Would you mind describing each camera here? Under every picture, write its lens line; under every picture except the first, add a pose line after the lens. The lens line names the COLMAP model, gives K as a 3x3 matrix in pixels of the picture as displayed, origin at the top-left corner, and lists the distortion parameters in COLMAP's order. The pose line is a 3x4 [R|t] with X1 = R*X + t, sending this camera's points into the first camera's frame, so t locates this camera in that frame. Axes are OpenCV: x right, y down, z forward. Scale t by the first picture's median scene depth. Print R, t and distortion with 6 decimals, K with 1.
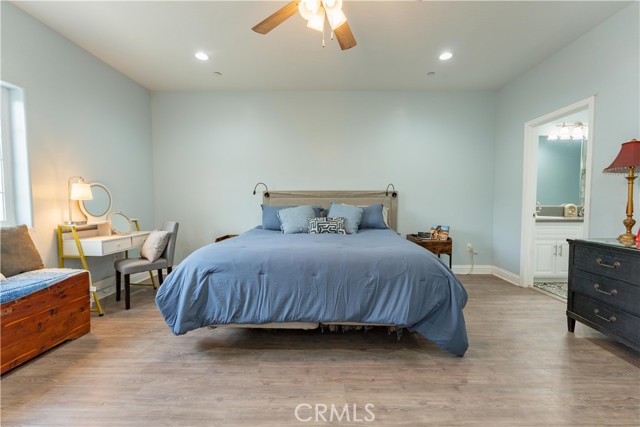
lens RADIAL K [[256.2, 0, 332.2], [0, 256.2, 215.4], [0, 0, 1]] dist [0.000615, -0.000711]
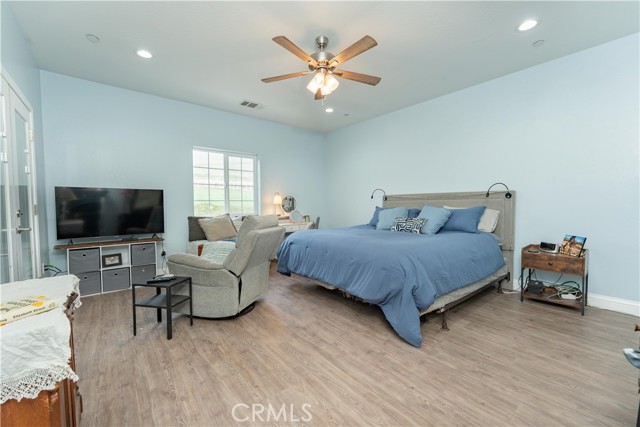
lens RADIAL K [[256.2, 0, 334.4], [0, 256.2, 214.6], [0, 0, 1]] dist [0.000615, -0.000711]
pose [[0.661892, 0.025976, -0.749149, 0.686643], [-0.034804, 0.999387, 0.003902, 0.000039], [0.748791, 0.023490, 0.662390, 0.010632]]
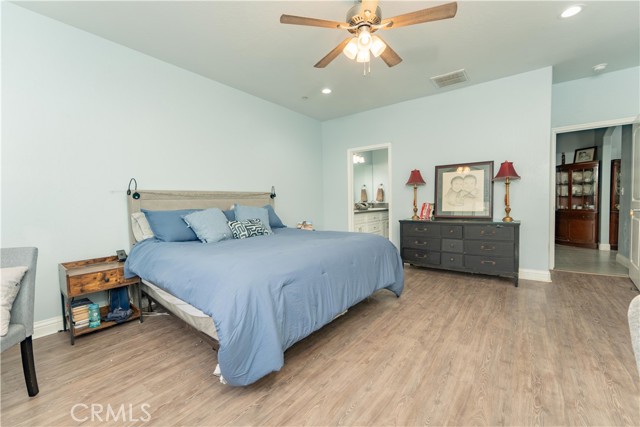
lens RADIAL K [[256.2, 0, 317.9], [0, 256.2, 213.7], [0, 0, 1]] dist [0.000615, -0.000711]
pose [[0.628635, -0.050472, 0.776061, -0.666050], [0.062440, 0.997946, 0.014324, -0.012979], [-0.775190, 0.039453, 0.630495, 0.233151]]
